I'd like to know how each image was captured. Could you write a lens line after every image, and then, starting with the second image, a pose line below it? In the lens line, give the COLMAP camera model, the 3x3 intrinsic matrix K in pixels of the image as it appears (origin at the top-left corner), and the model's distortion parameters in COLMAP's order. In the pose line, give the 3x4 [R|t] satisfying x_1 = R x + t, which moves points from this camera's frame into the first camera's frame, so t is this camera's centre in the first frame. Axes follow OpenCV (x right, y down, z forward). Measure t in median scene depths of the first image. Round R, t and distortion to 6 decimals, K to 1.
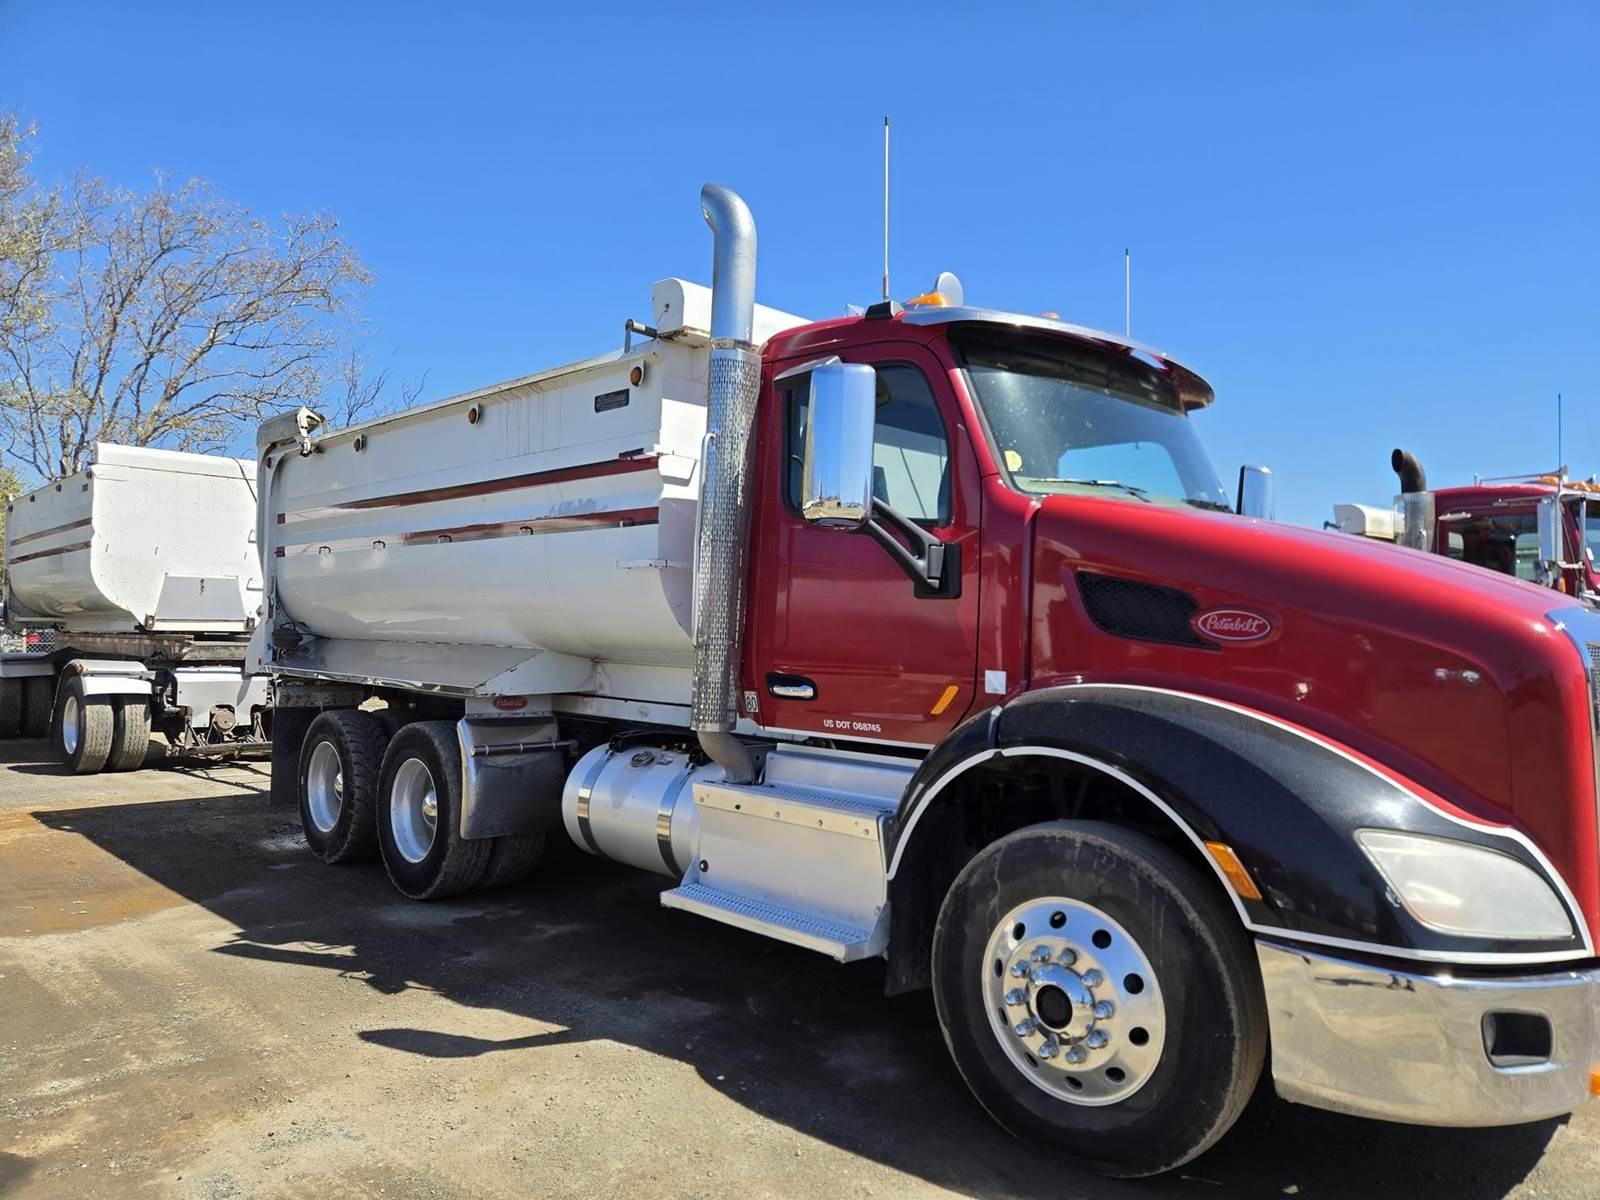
lens RADIAL K [[1088.5, 0, 803.9], [0, 1088.5, 630.4], [0, 0, 1]] dist [0.076923, -0.074511]
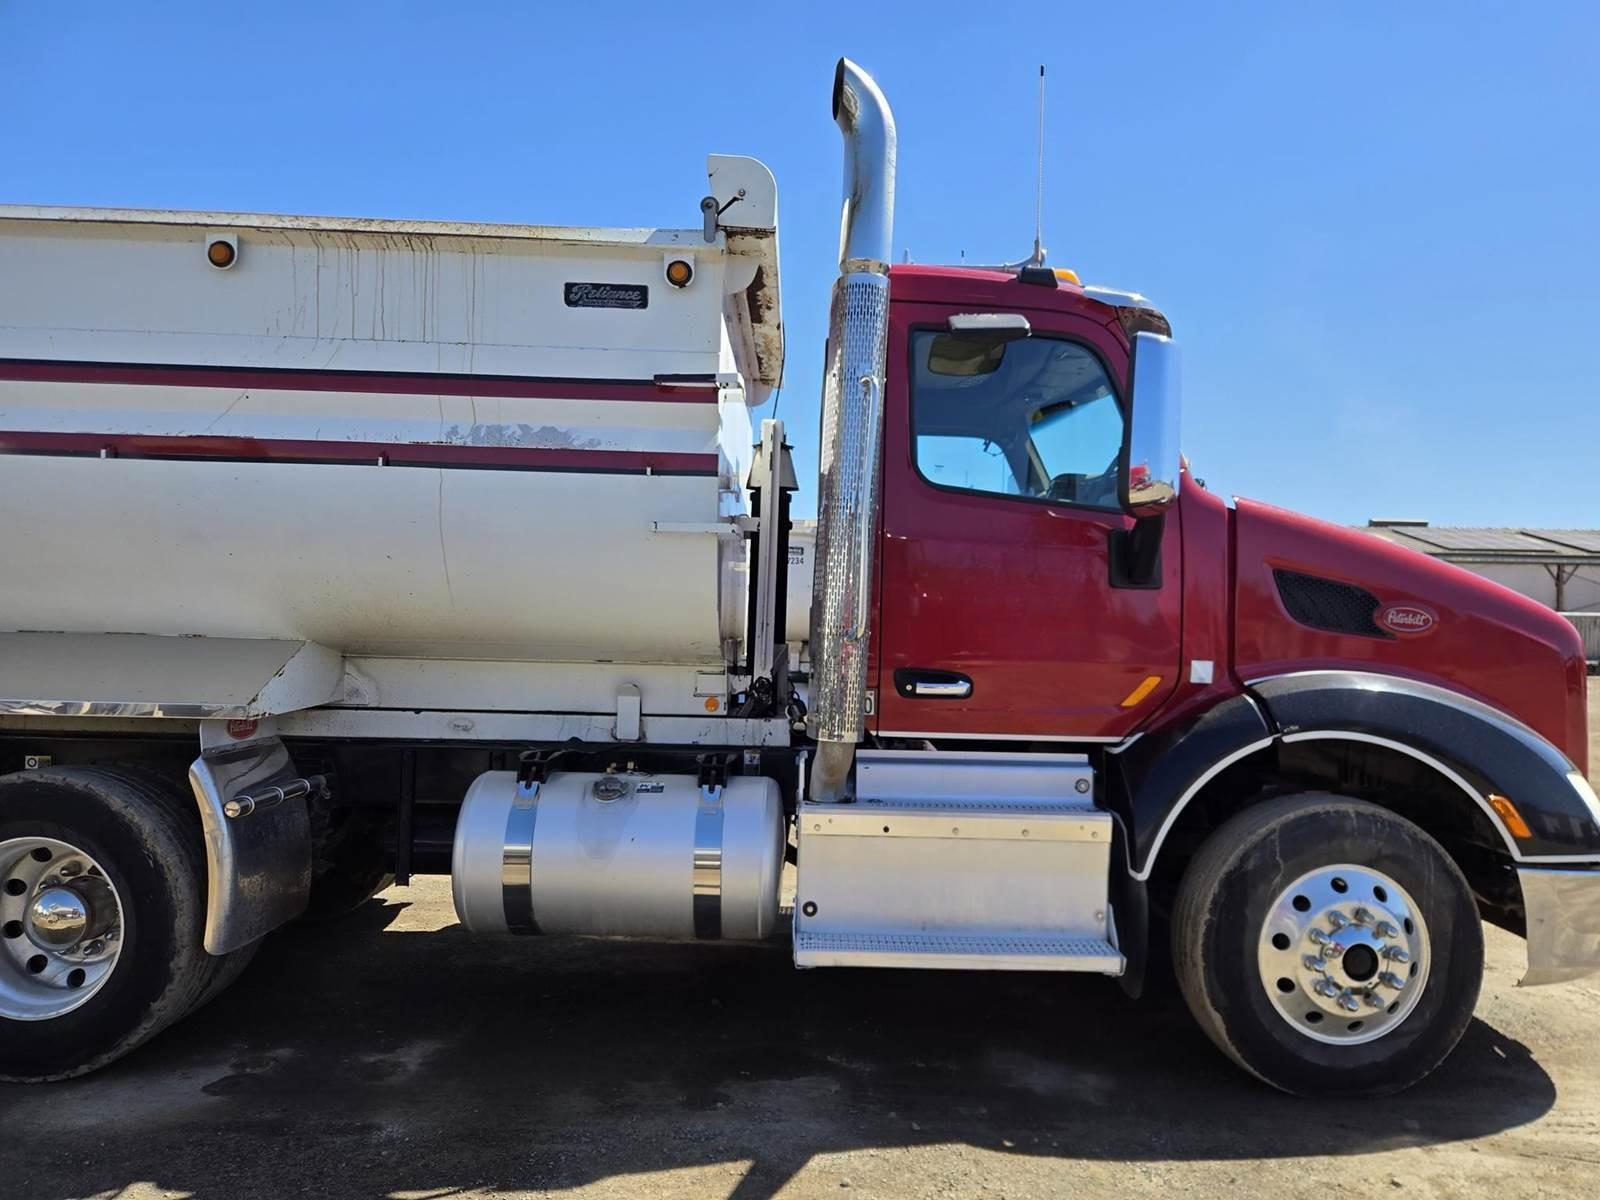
lens RADIAL K [[1088.5, 0, 803.9], [0, 1088.5, 630.4], [0, 0, 1]] dist [0.076923, -0.074511]
pose [[0.692827, -0.007360, 0.721066, -0.673357], [-0.011350, 0.999713, 0.021110, -0.007487], [-0.721014, -0.022810, 0.692545, 0.445074]]
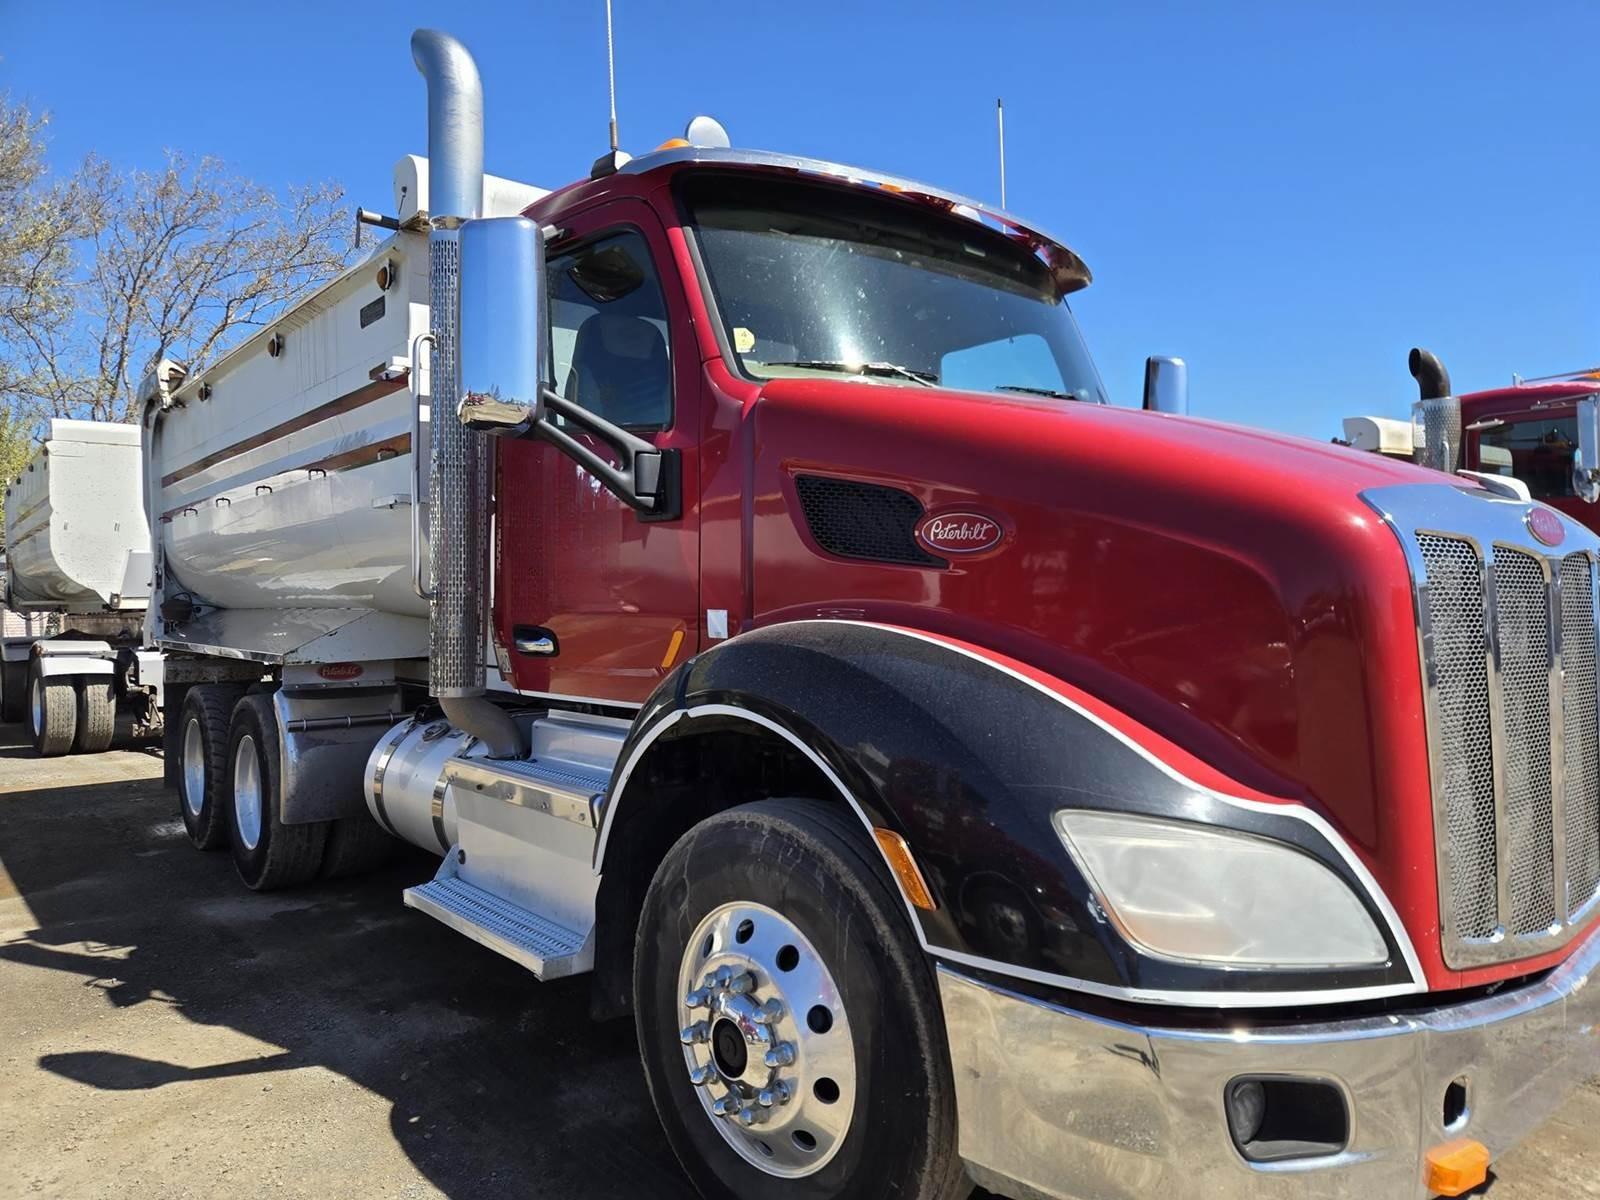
lens RADIAL K [[1090.2, 0, 794.8], [0, 1090.2, 626.6], [0, 0, 1]] dist [0.083432, -0.082530]
pose [[0.995917, -0.030699, -0.084899, 0.240081], [0.033045, 0.999106, 0.026365, 0.024694], [0.084014, -0.029063, 0.996041, 0.182171]]
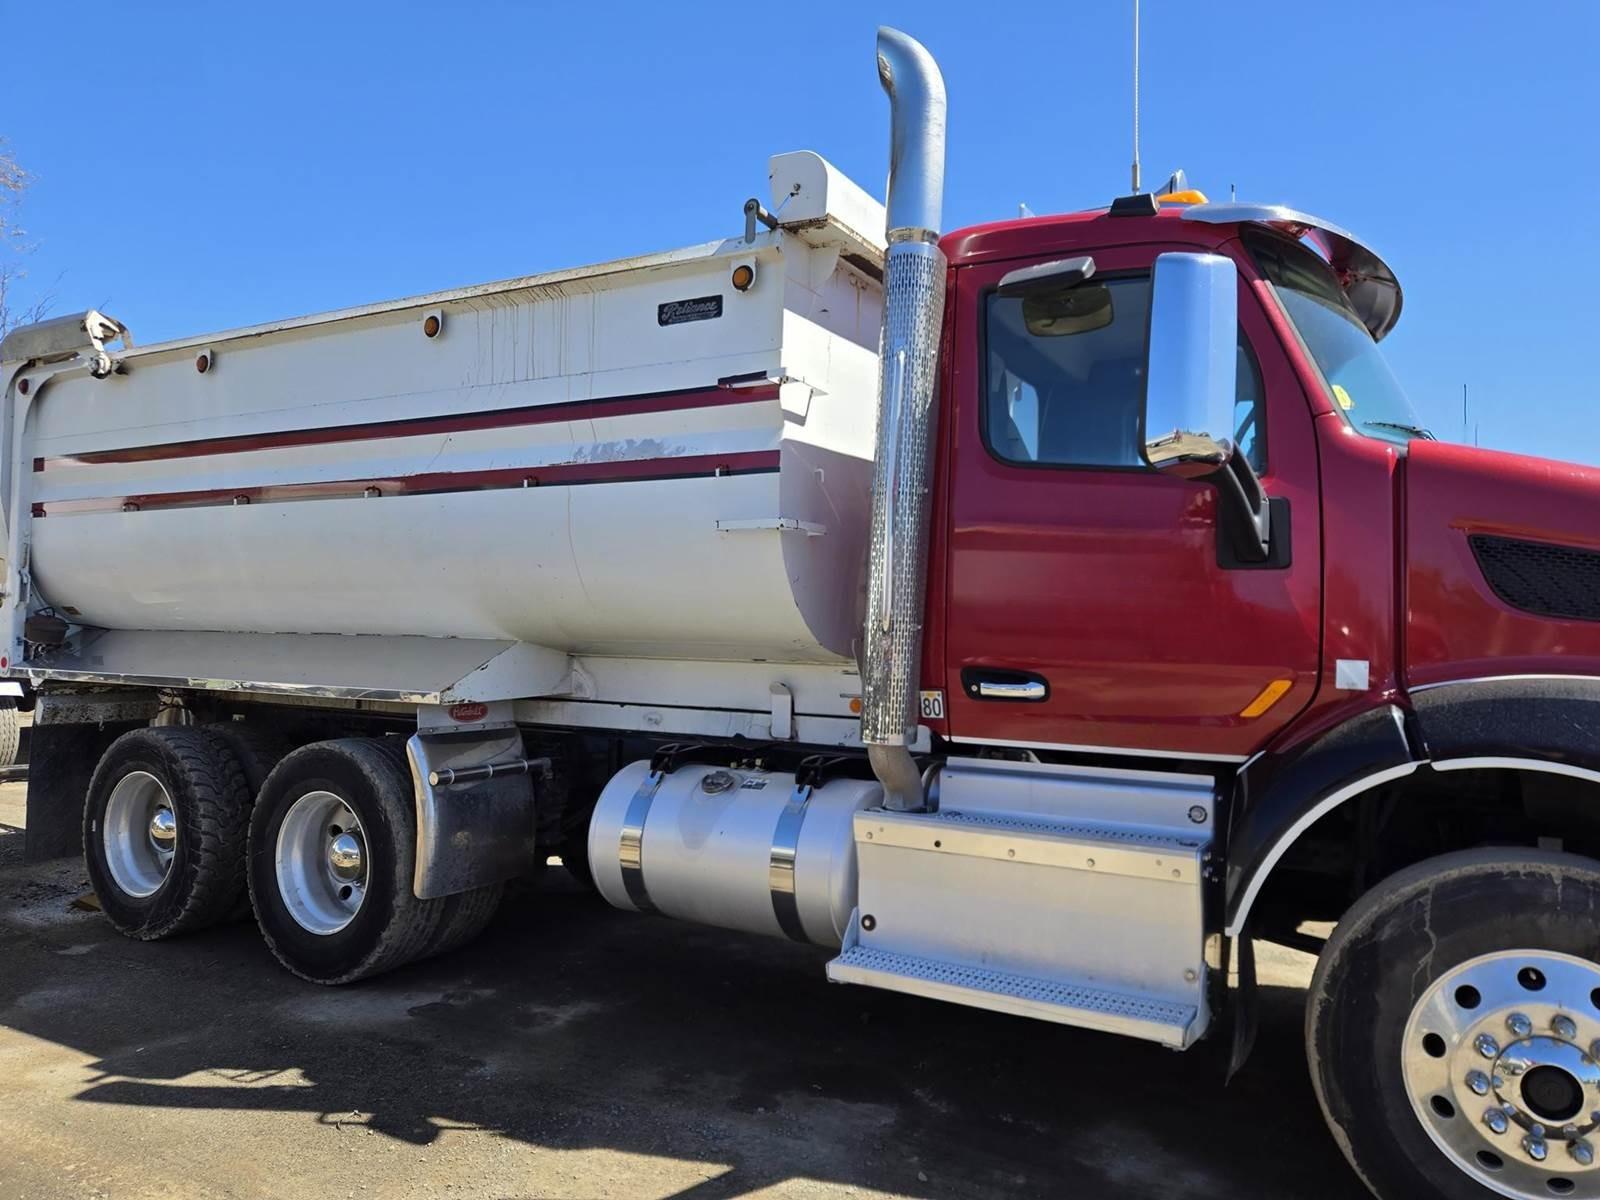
lens RADIAL K [[1114.0, 0, 802.5], [0, 1114.0, 606.9], [0, 0, 1]] dist [0.066627, -0.059132]
pose [[0.961891, -0.000363, 0.273434, -0.346525], [0.003732, 0.999923, -0.011801, 0.005330], [-0.273409, 0.012372, 0.961818, 0.260417]]
